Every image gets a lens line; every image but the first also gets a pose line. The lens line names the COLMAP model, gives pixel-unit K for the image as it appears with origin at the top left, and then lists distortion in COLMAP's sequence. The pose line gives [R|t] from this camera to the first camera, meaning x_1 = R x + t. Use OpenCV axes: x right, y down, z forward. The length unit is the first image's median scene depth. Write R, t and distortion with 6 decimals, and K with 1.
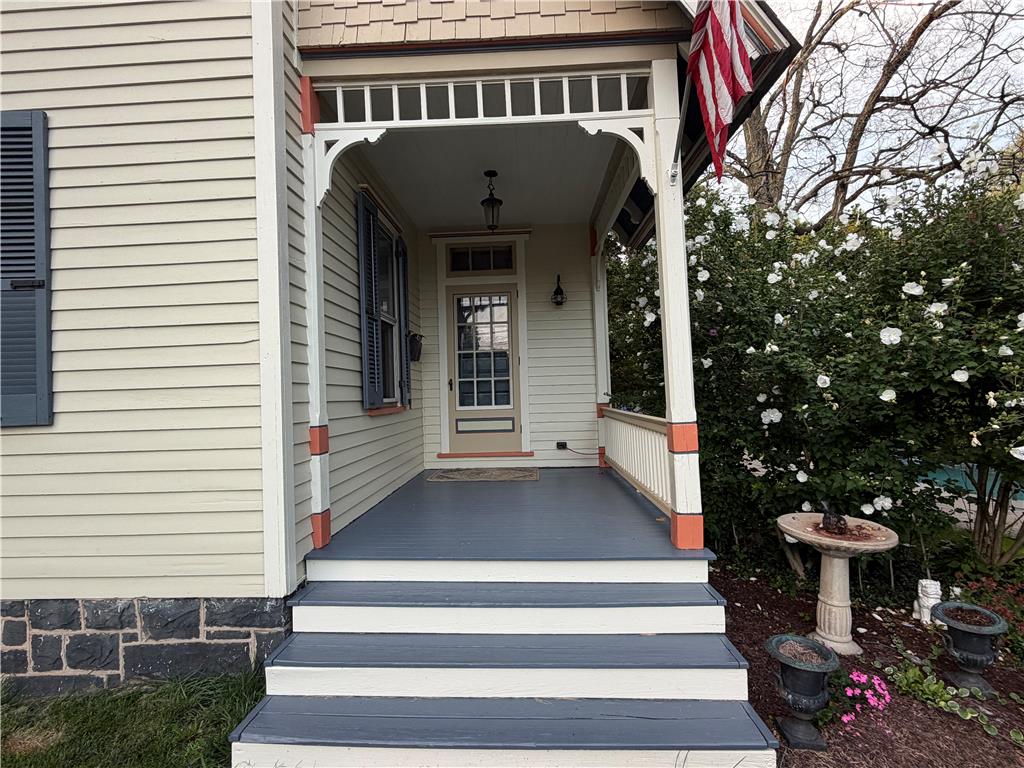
lens RADIAL K [[481.6, 0, 512.2], [0, 481.6, 380.2], [0, 0, 1]] dist [0.000794, -0.000756]
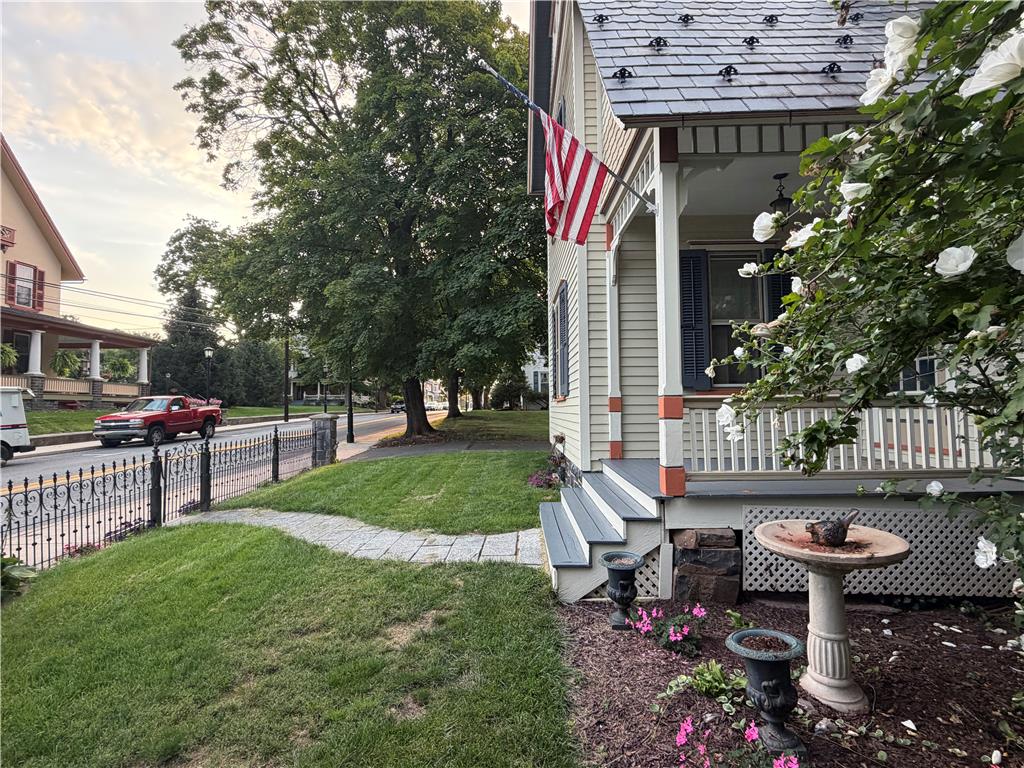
lens RADIAL K [[481.6, 0, 512.2], [0, 481.6, 380.2], [0, 0, 1]] dist [0.000794, -0.000756]
pose [[0.035590, -0.030368, -0.998905, 1.568399], [0.035403, 0.998949, -0.029108, 0.067594], [0.998739, -0.034328, 0.036628, 0.526557]]
